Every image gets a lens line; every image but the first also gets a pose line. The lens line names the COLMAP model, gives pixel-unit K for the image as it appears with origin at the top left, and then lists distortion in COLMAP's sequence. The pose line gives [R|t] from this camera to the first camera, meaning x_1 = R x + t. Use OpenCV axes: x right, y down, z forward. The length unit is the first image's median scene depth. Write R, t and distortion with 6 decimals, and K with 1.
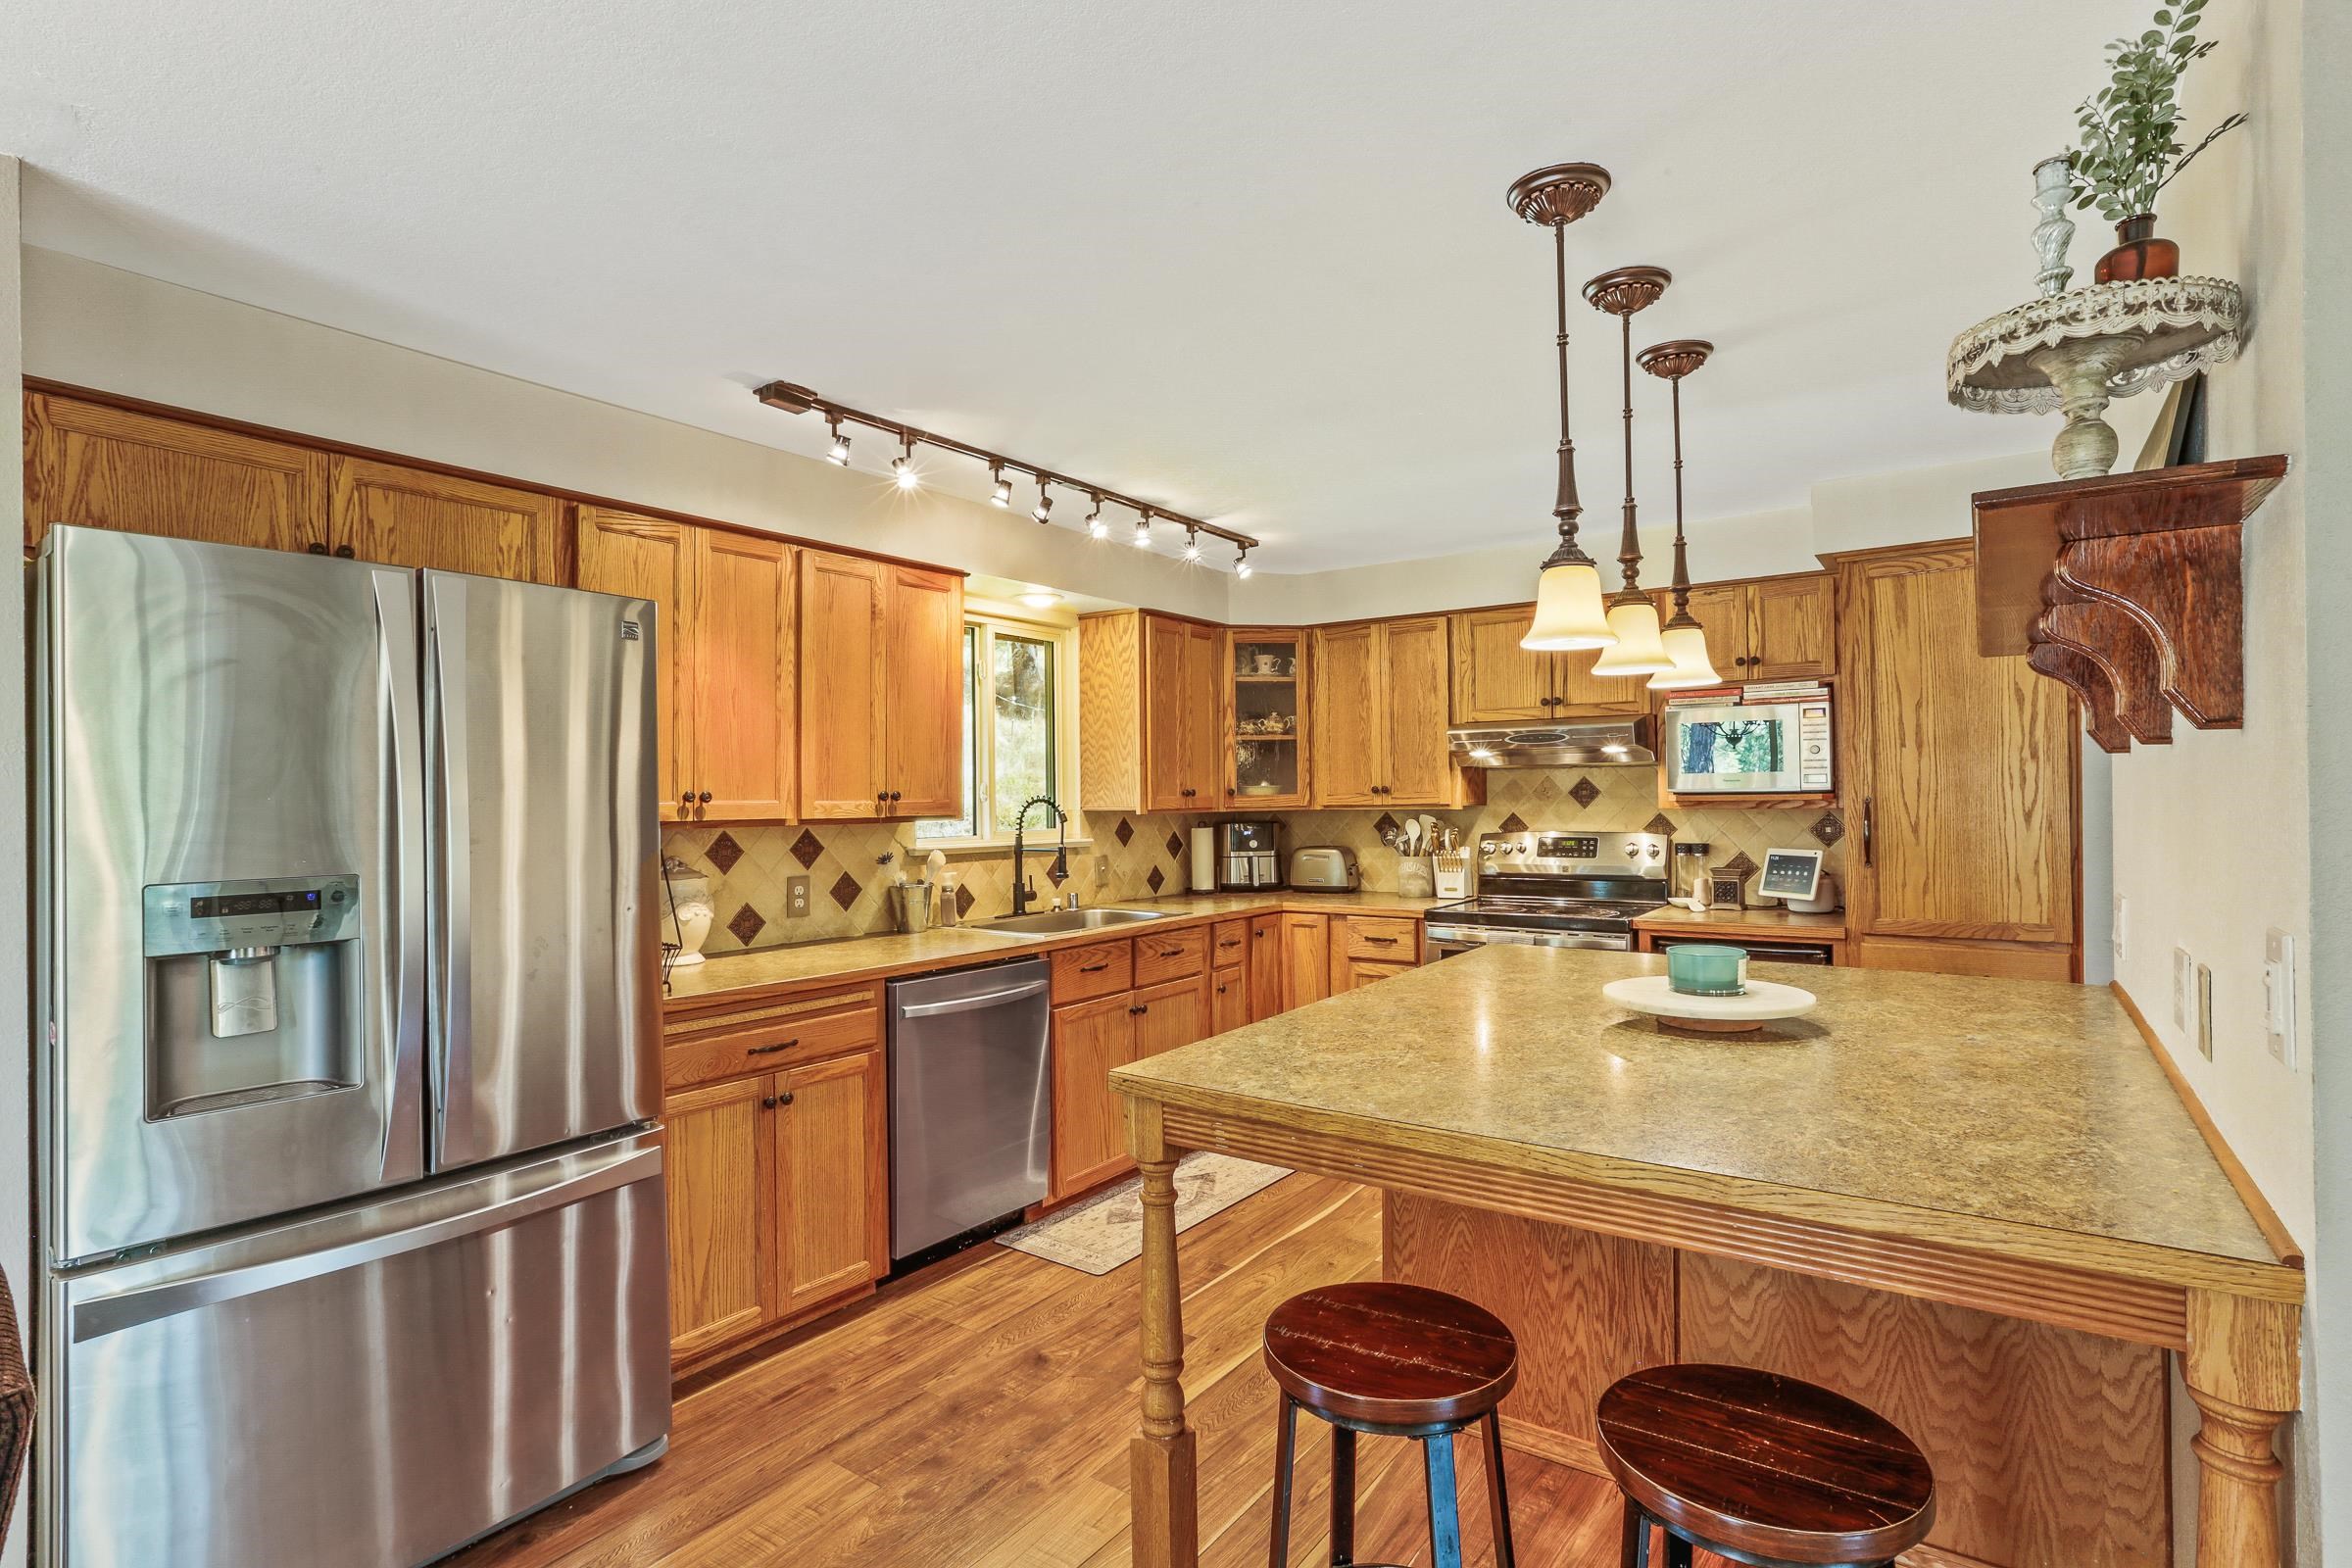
lens RADIAL K [[1149.6, 0, 1145.4], [0, 1149.6, 789.8], [0, 0, 1]] dist [-0.037831, 0.014419]
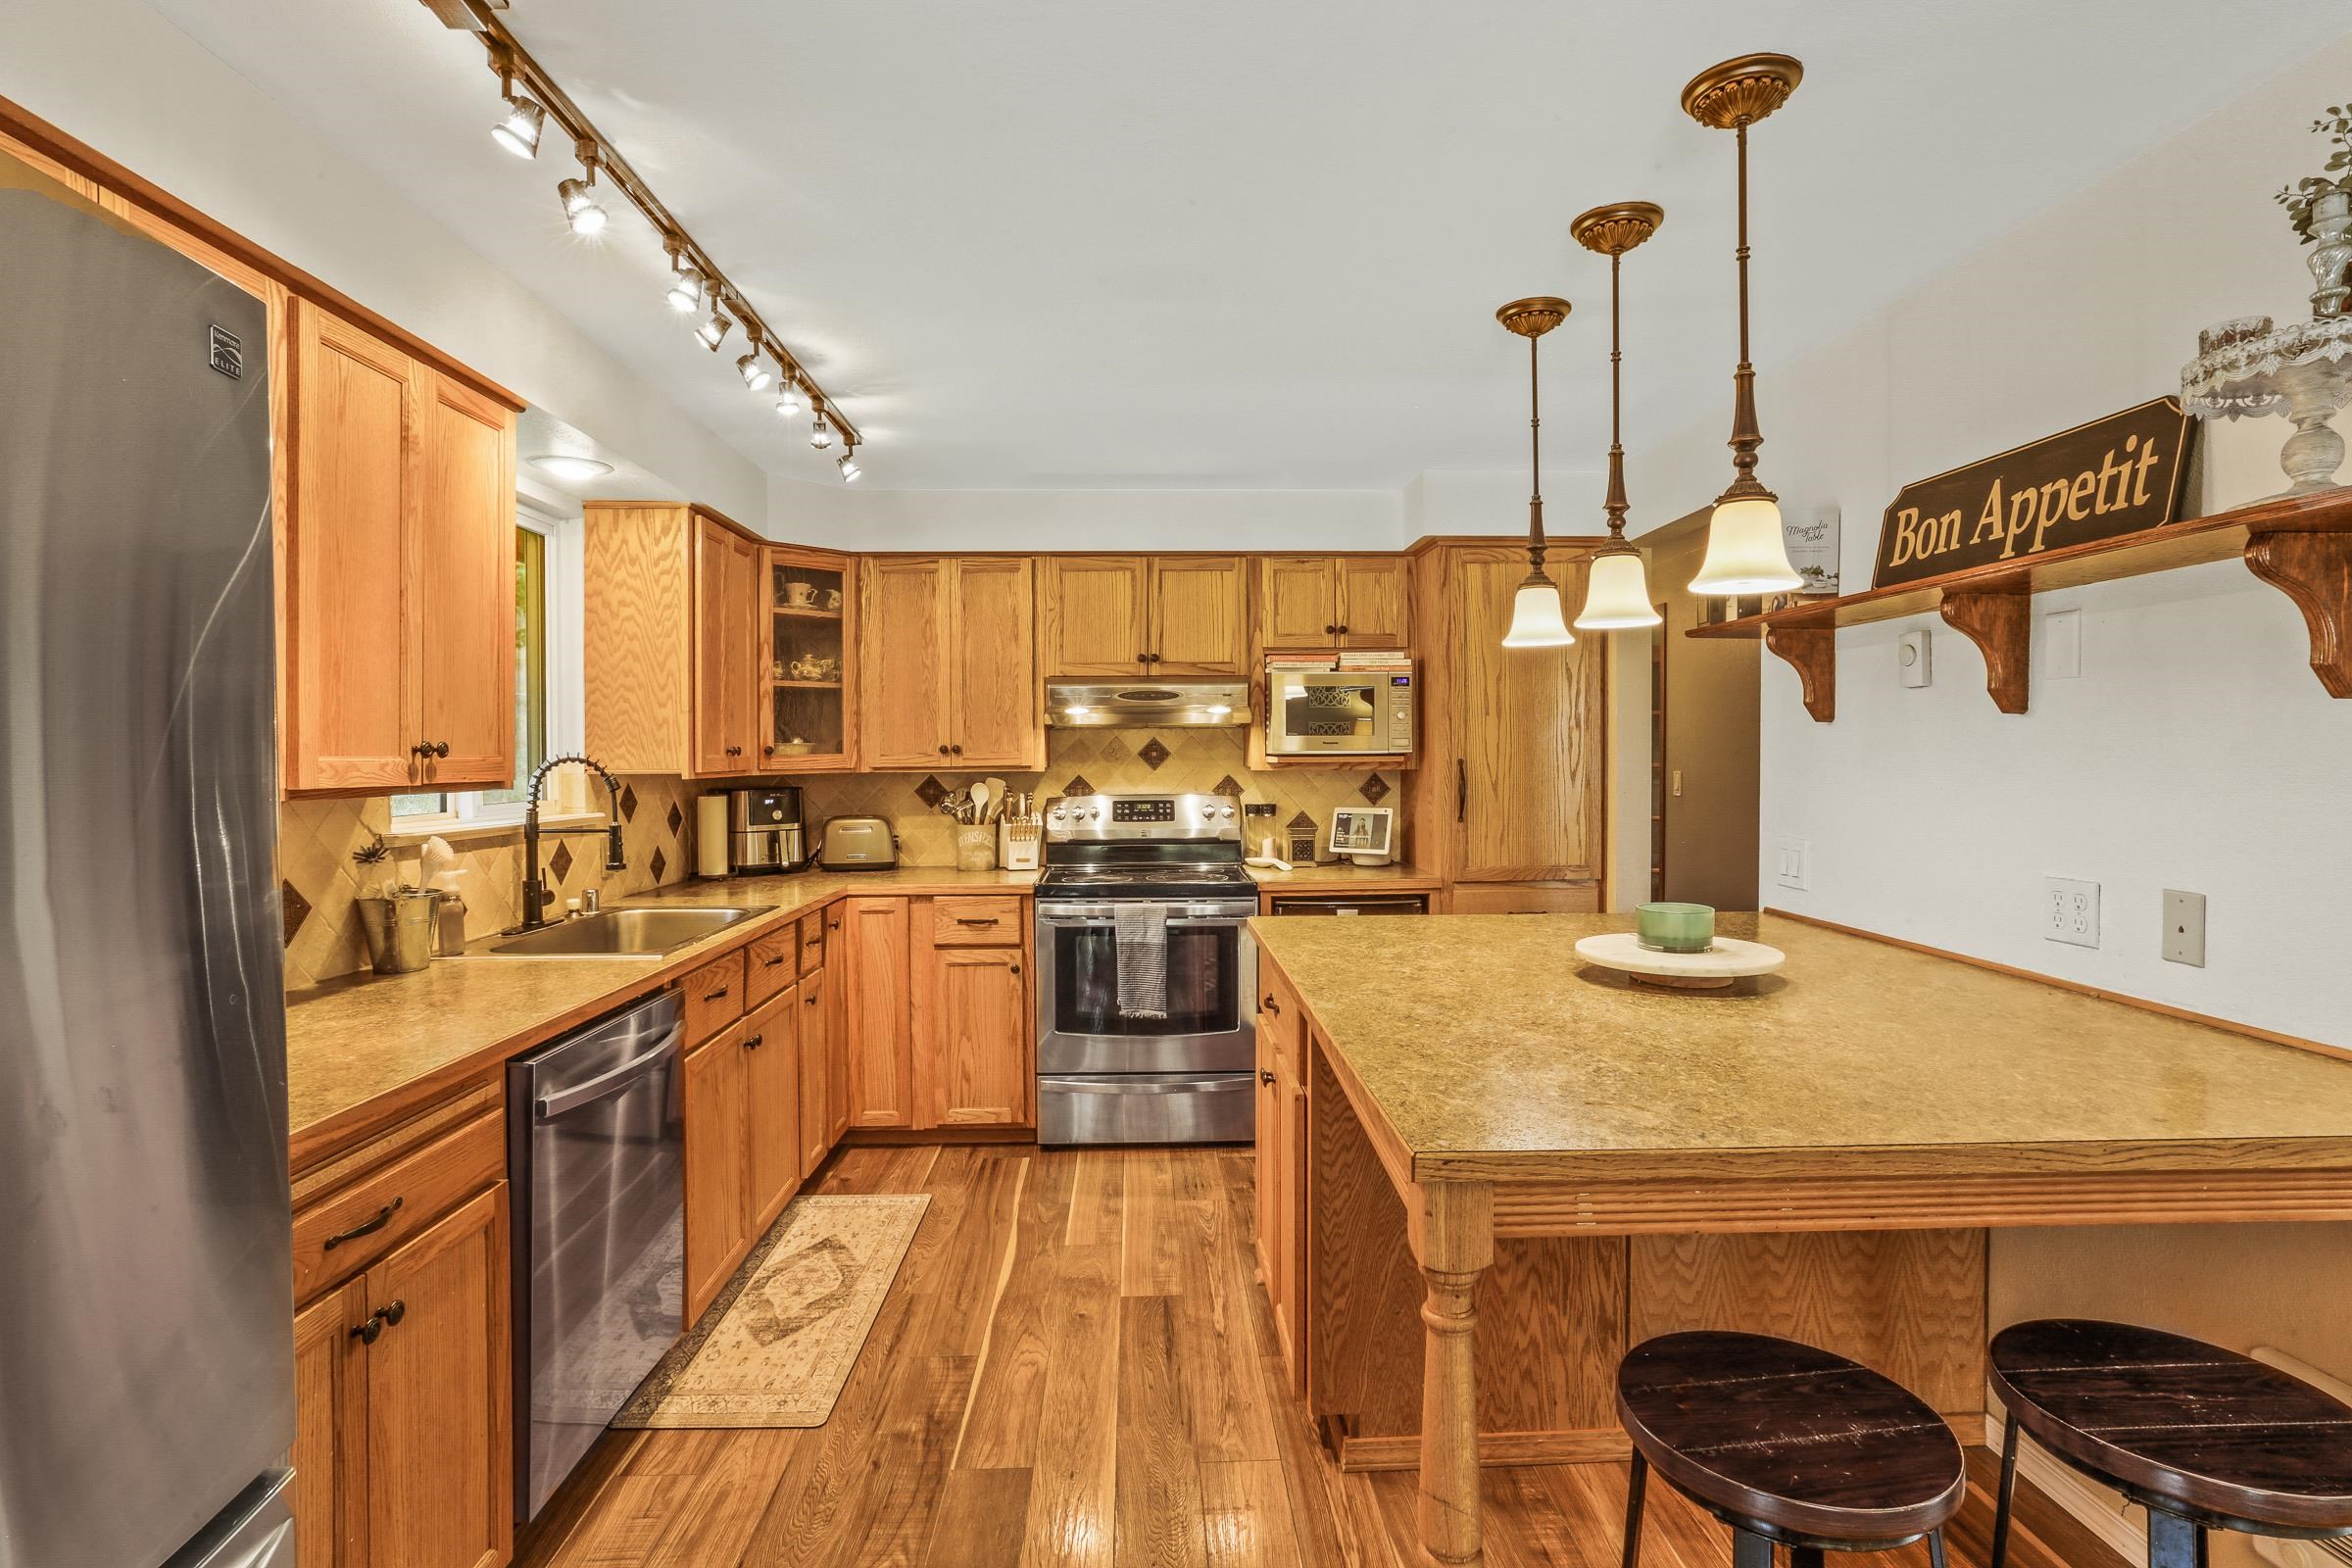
lens RADIAL K [[1149.6, 0, 1162.7], [0, 1149.6, 764.3], [0, 0, 1]] dist [-0.037831, 0.014419]
pose [[0.782407, 0.001179, 0.622767, -0.278915], [-0.006176, 0.999964, 0.005866, 0.006749], [-0.622737, -0.008436, 0.782386, 0.282877]]
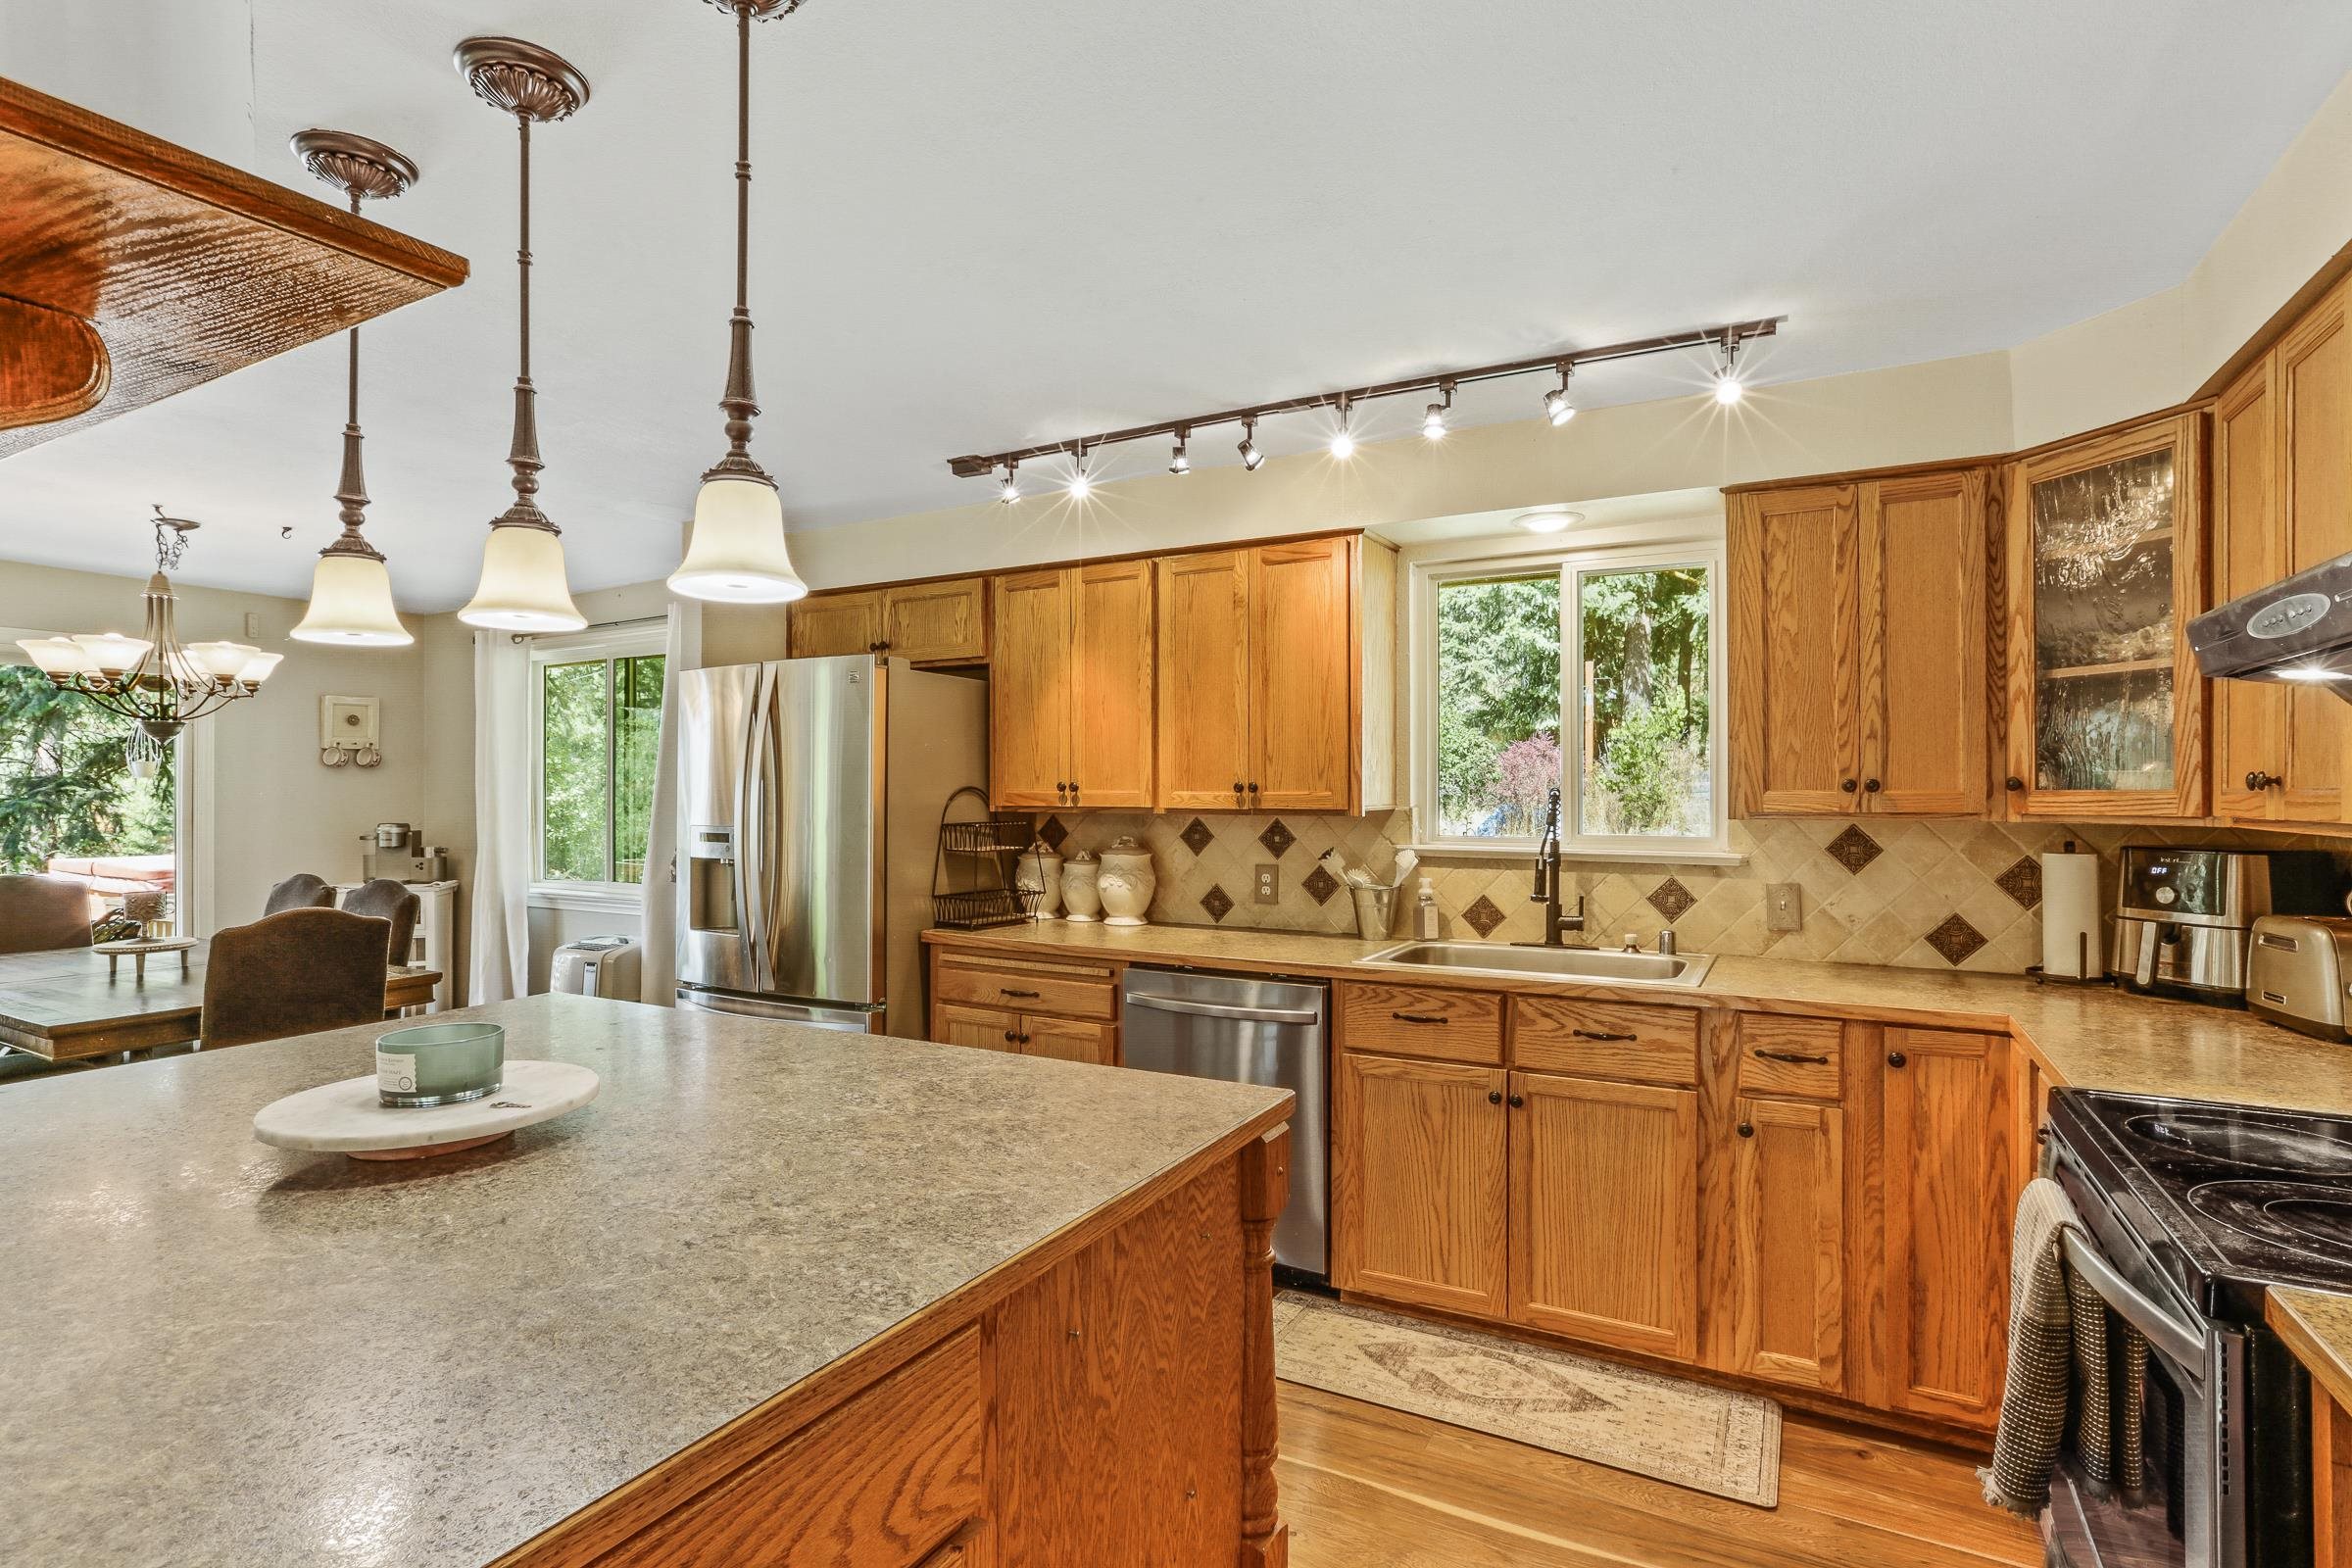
lens RADIAL K [[1149.6, 0, 1171.2], [0, 1149.6, 786.6], [0, 0, 1]] dist [-0.037831, 0.014419]
pose [[0.133723, 0.008474, -0.990983, 0.698585], [0.005295, 0.999943, 0.009265, -0.004257], [0.991005, -0.006486, 0.133671, 0.767529]]
